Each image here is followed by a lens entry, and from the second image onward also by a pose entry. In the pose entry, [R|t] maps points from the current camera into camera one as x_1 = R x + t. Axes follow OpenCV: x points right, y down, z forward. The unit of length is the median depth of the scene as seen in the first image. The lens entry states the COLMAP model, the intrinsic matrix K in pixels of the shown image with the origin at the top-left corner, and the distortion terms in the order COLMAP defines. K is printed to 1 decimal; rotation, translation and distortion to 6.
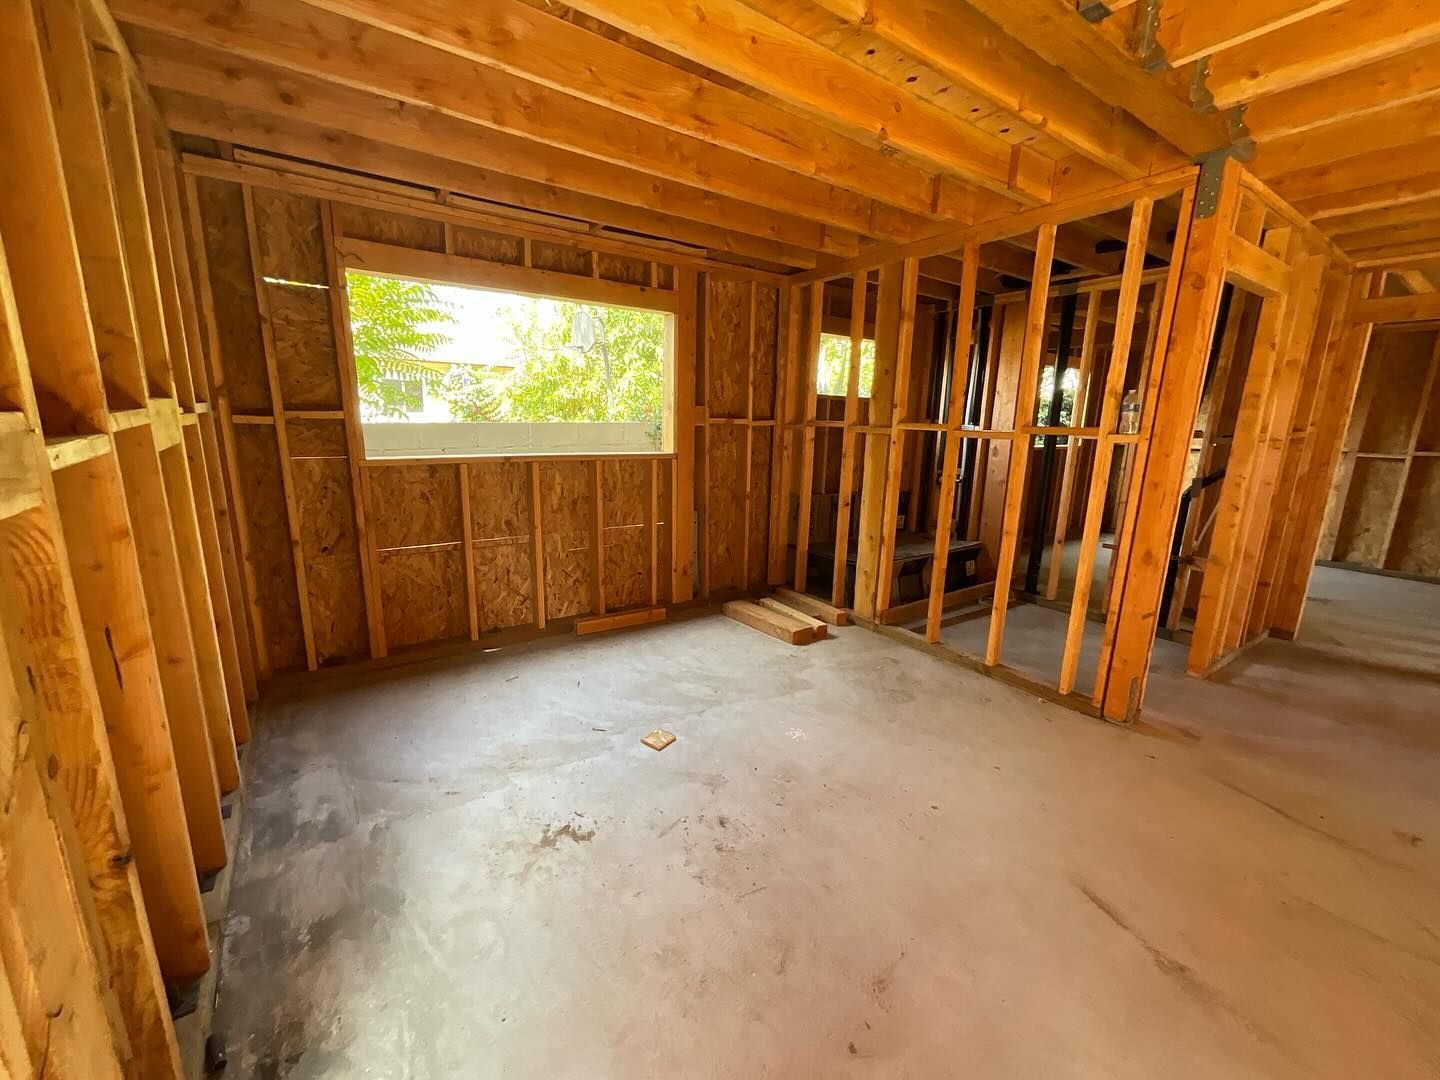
lens RADIAL K [[579.9, 0, 719.9], [0, 579.9, 538.2], [0, 0, 1]] dist [-0.000399, -0.000053]
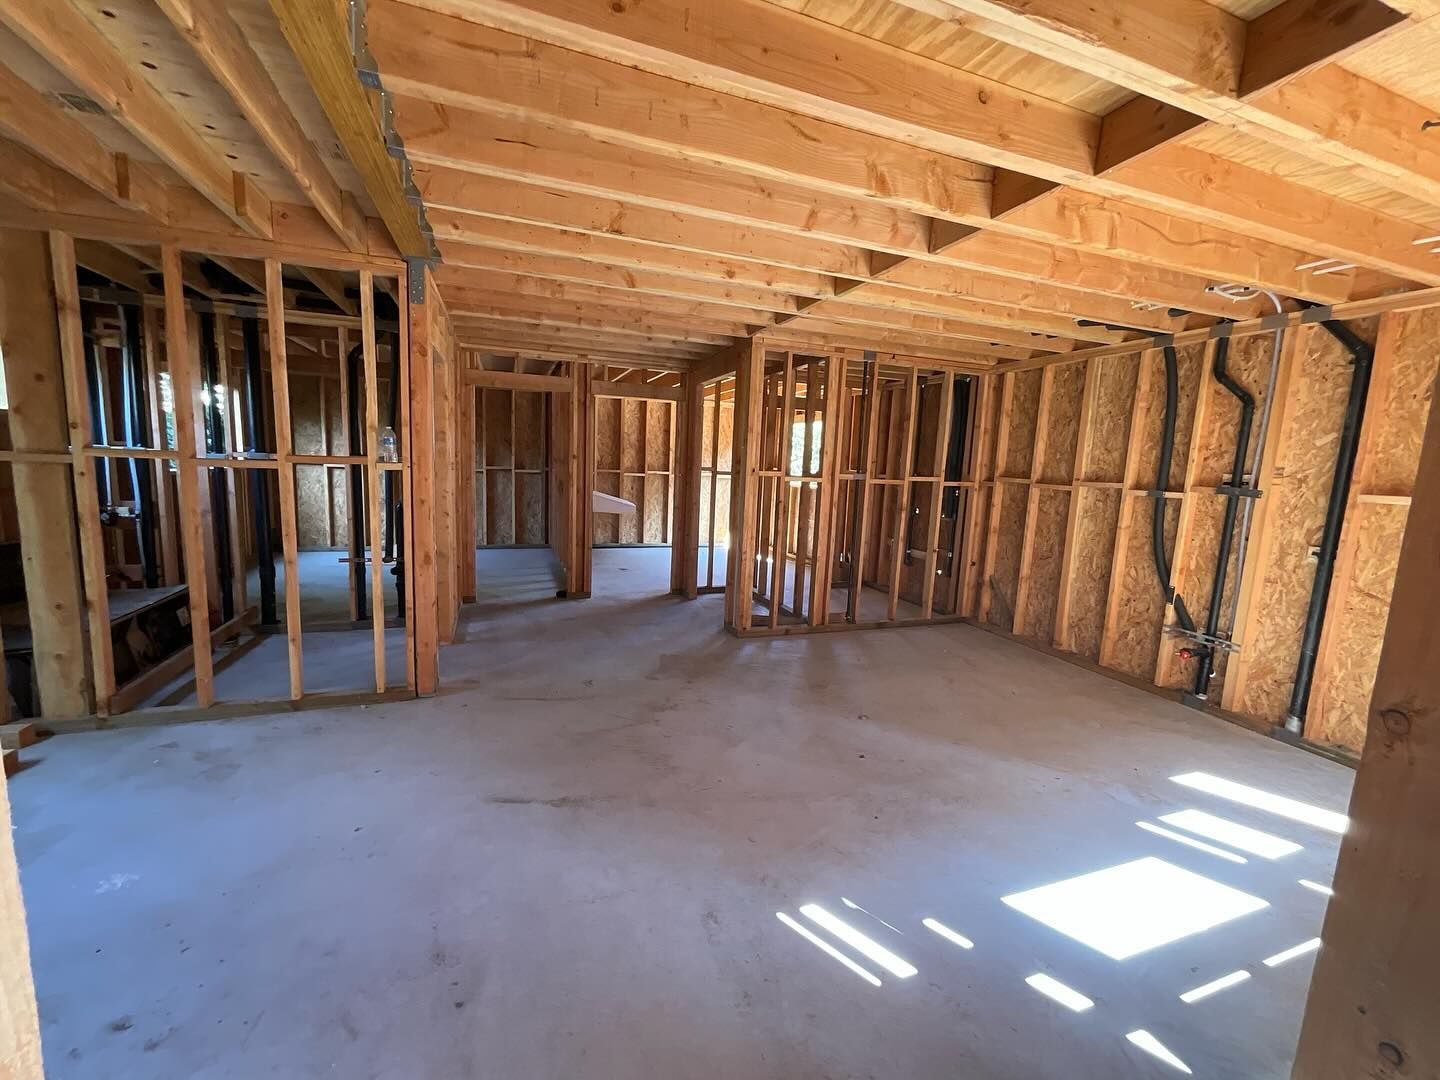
lens RADIAL K [[579.9, 0, 719.2], [0, 579.9, 538.8], [0, 0, 1]] dist [-0.000399, -0.000053]
pose [[0.257546, -0.139487, 0.956145, -0.232676], [0.162505, 0.981684, 0.099441, -0.024961], [-0.952503, 0.129768, 0.275496, 0.023290]]
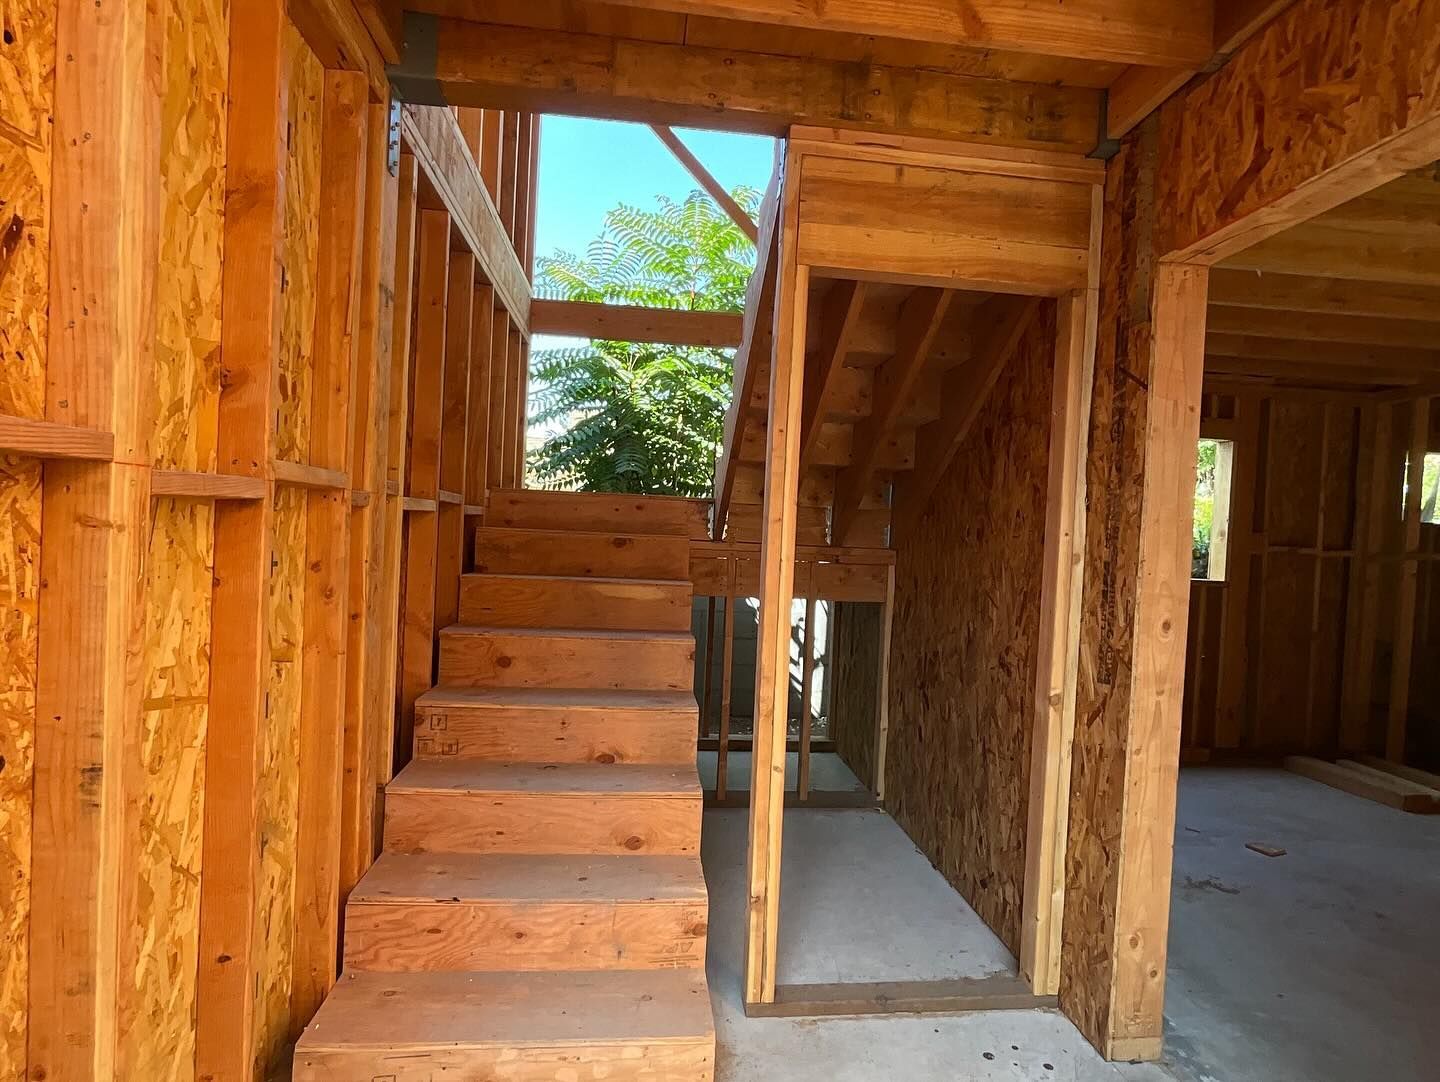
lens RADIAL K [[755.2, 0, 718.0], [0, 755.2, 548.4], [0, 0, 1]] dist [-0.001500, -0.000940]
pose [[0.871101, 0.027503, -0.490333, -0.240868], [-0.126638, 0.977244, -0.170165, 0.138014], [0.474495, 0.210326, 0.854762, -0.545611]]
